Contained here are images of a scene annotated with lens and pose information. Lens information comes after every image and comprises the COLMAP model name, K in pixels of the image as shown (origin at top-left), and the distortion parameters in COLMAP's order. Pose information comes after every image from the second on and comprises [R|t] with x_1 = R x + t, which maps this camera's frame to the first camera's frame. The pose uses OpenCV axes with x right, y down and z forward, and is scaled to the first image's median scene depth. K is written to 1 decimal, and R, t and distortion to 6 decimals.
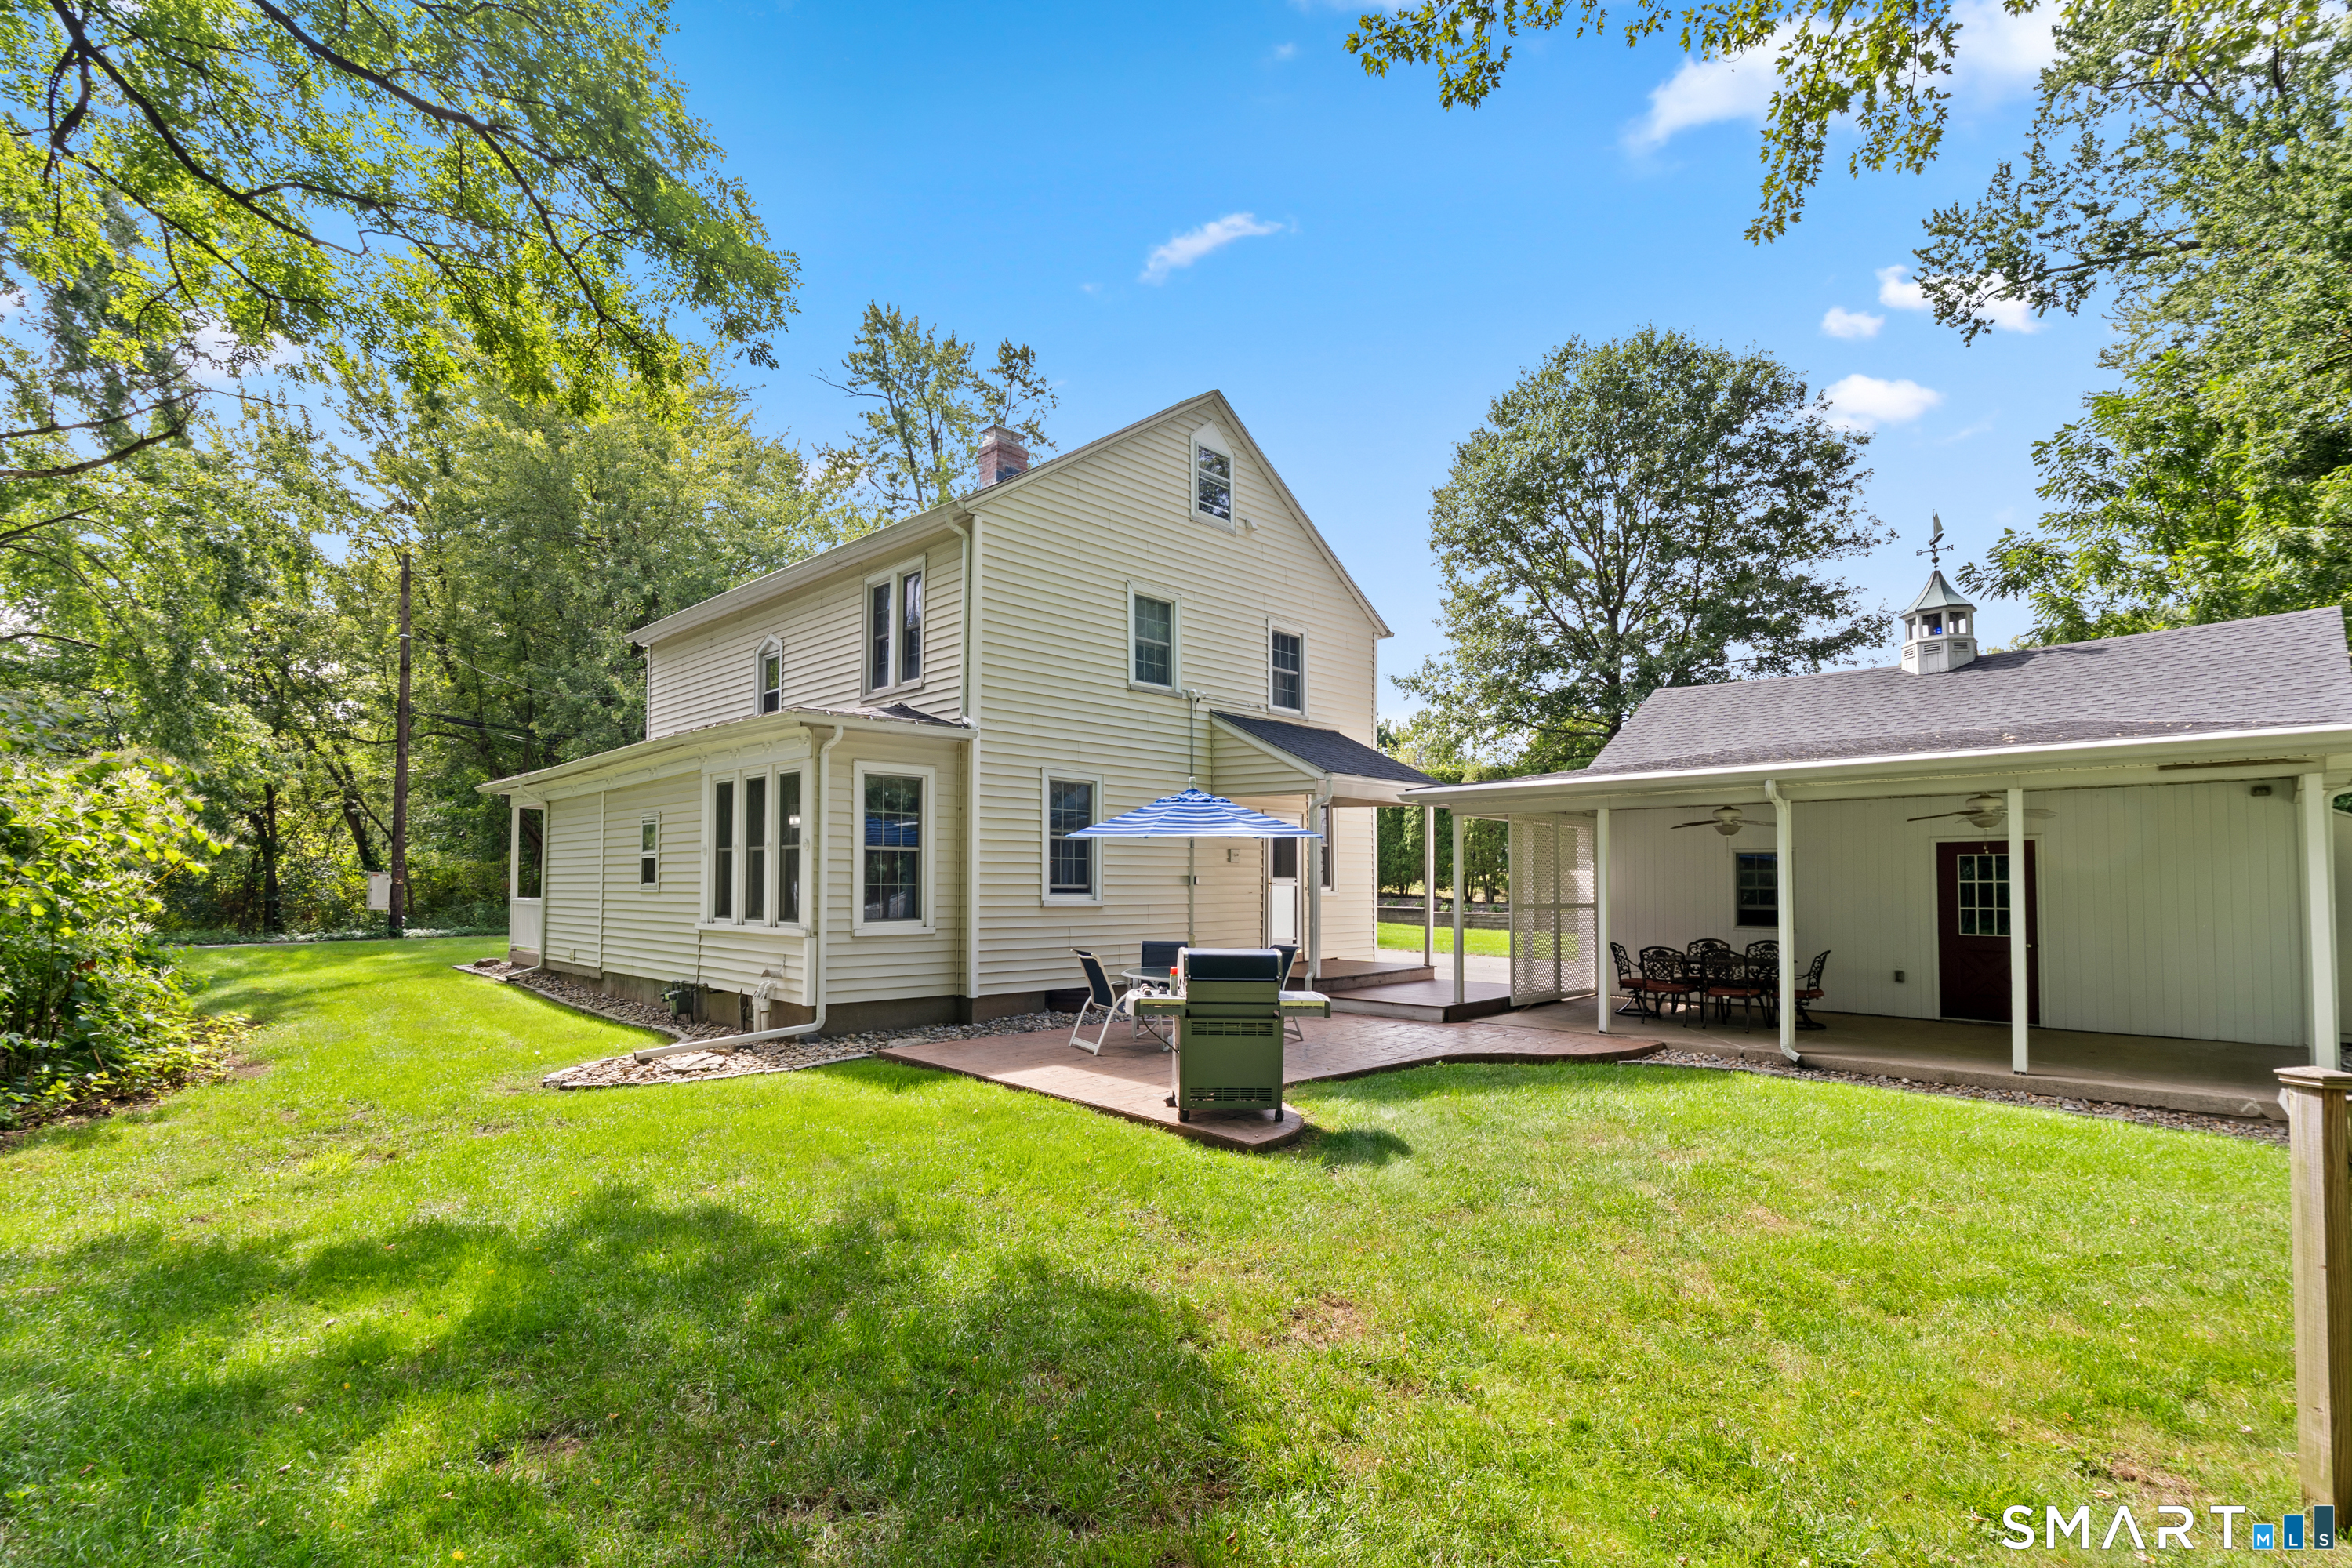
lens RADIAL K [[1068.5, 0, 1184.9], [0, 1068.5, 844.0], [0, 0, 1]] dist [-0.004093, 0.000605]
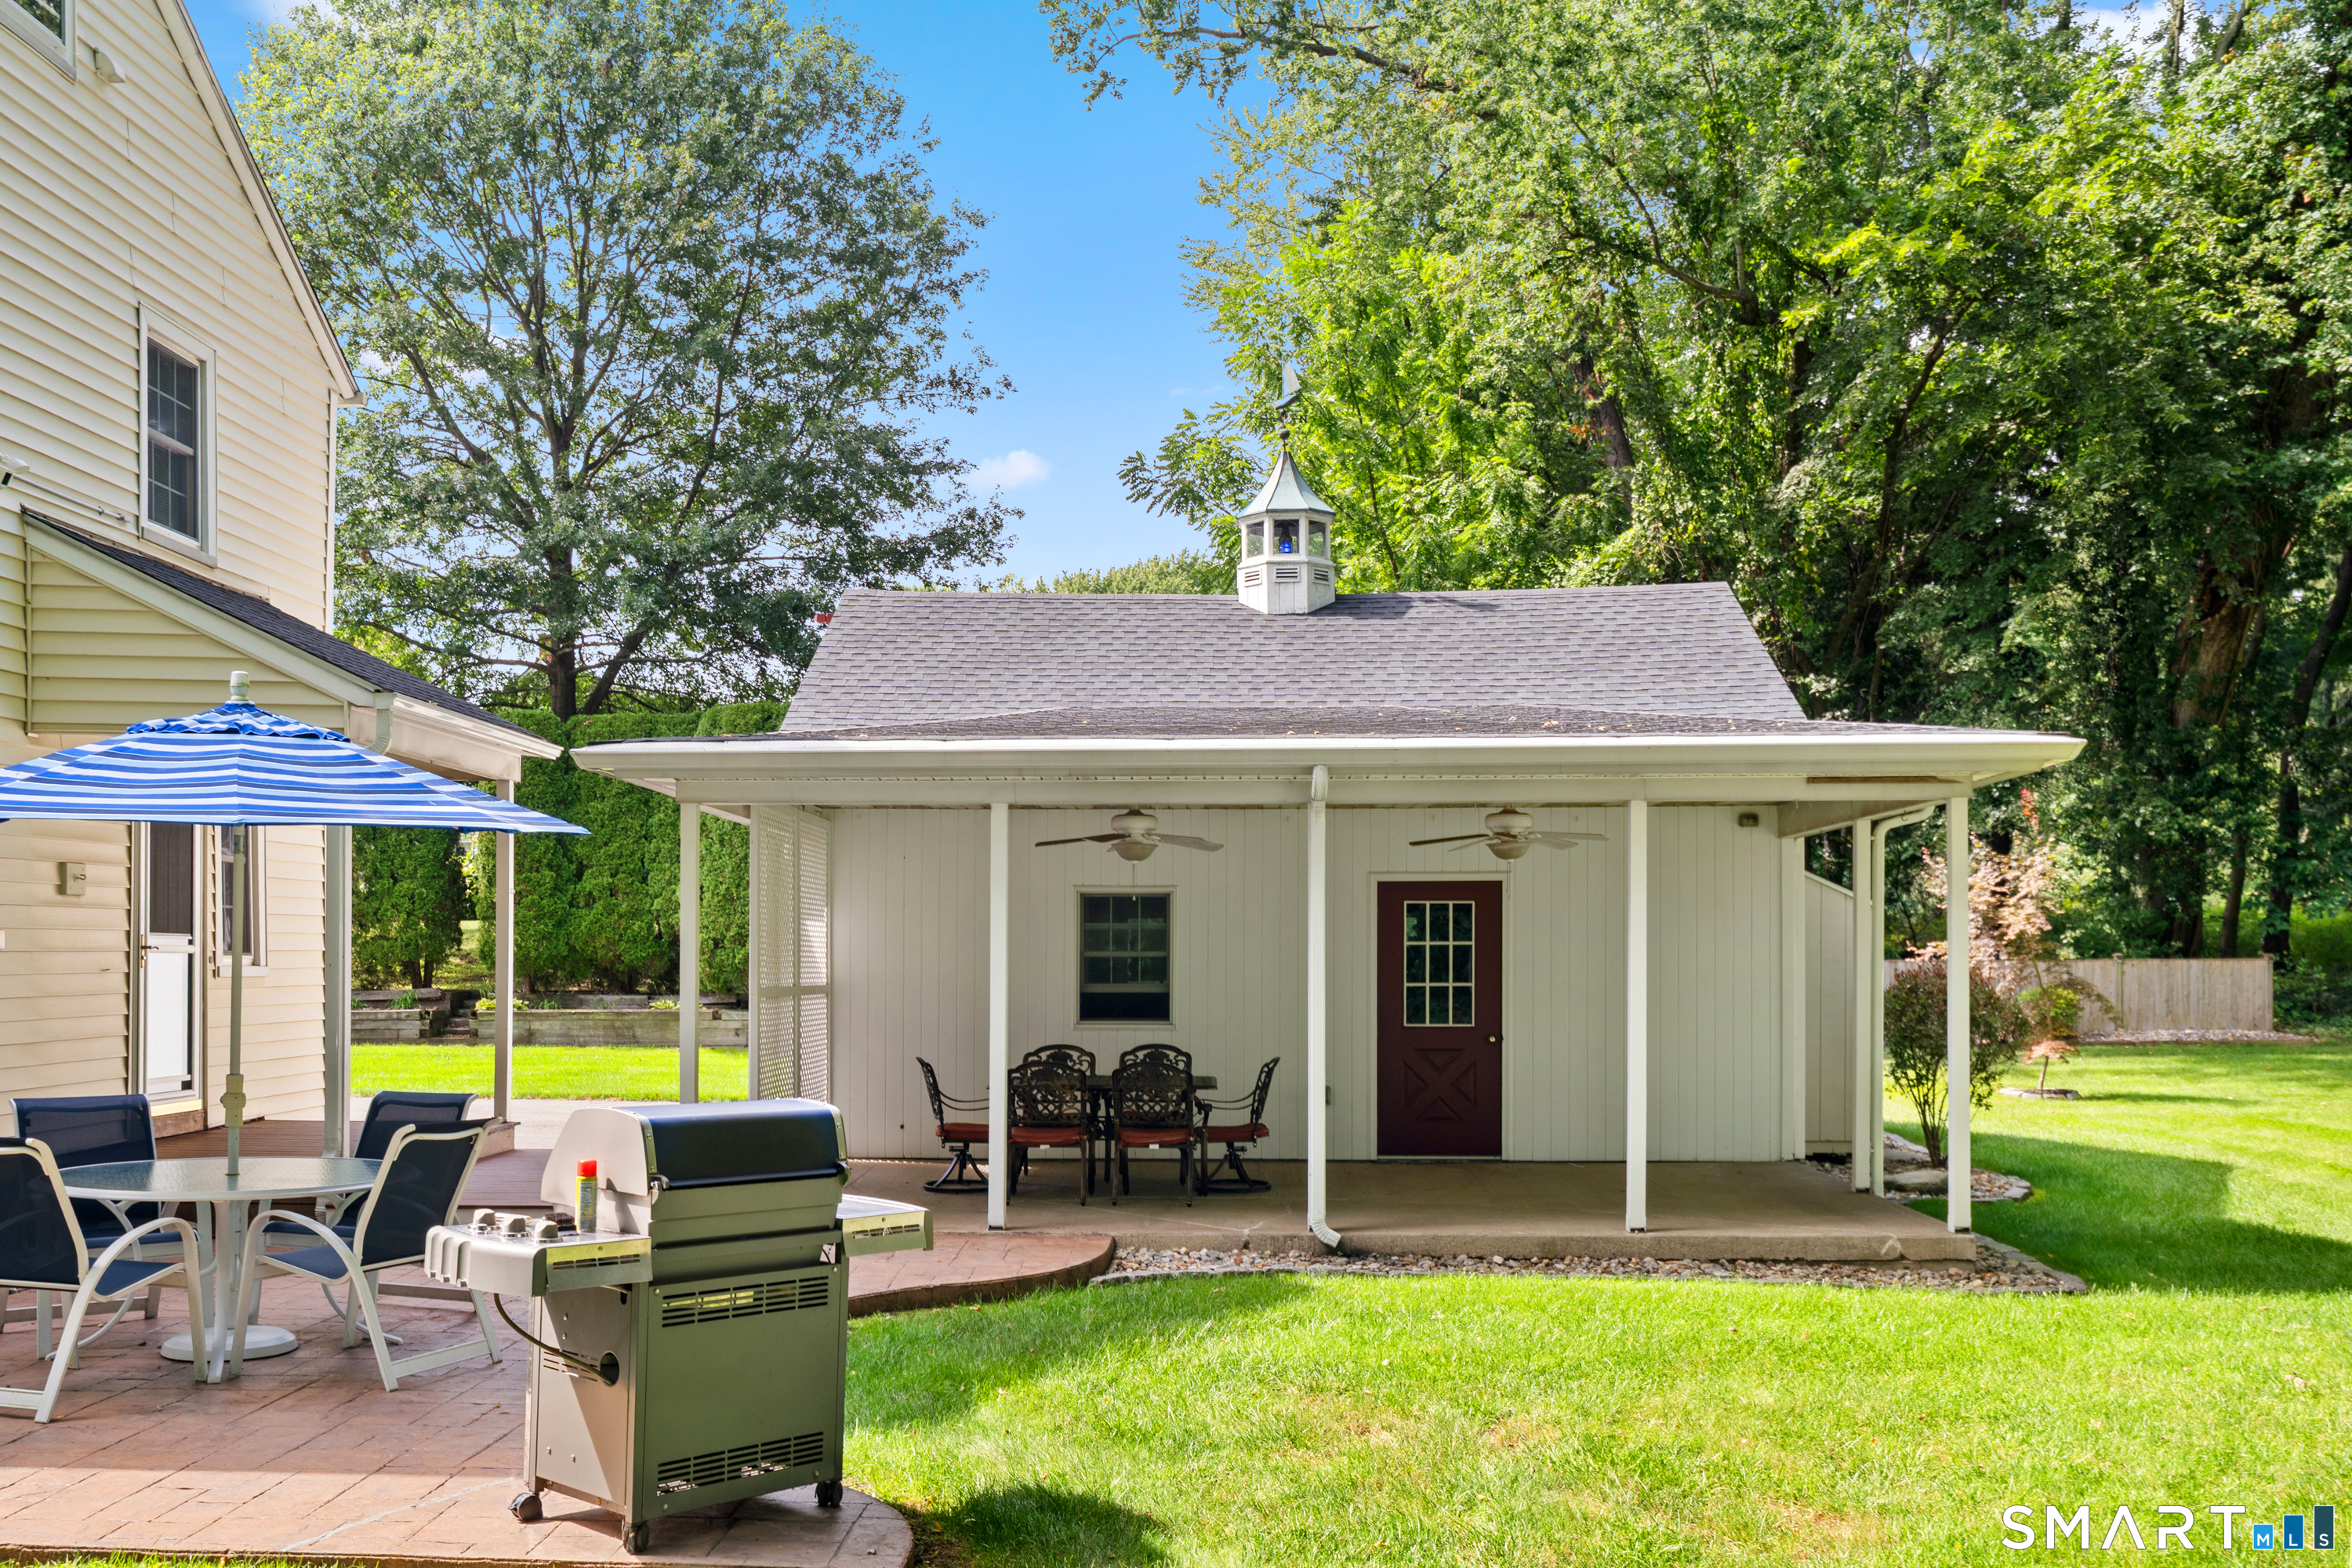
lens RADIAL K [[2043.8, 0, 1116.1], [0, 2043.8, 923.8], [0, 0, 1]] dist [0.014902, -0.010986]
pose [[0.742699, 0.007091, 0.669588, -0.166376], [-0.021699, 0.999674, 0.013482, 0.007976], [-0.669273, -0.024543, 0.742611, 0.149813]]
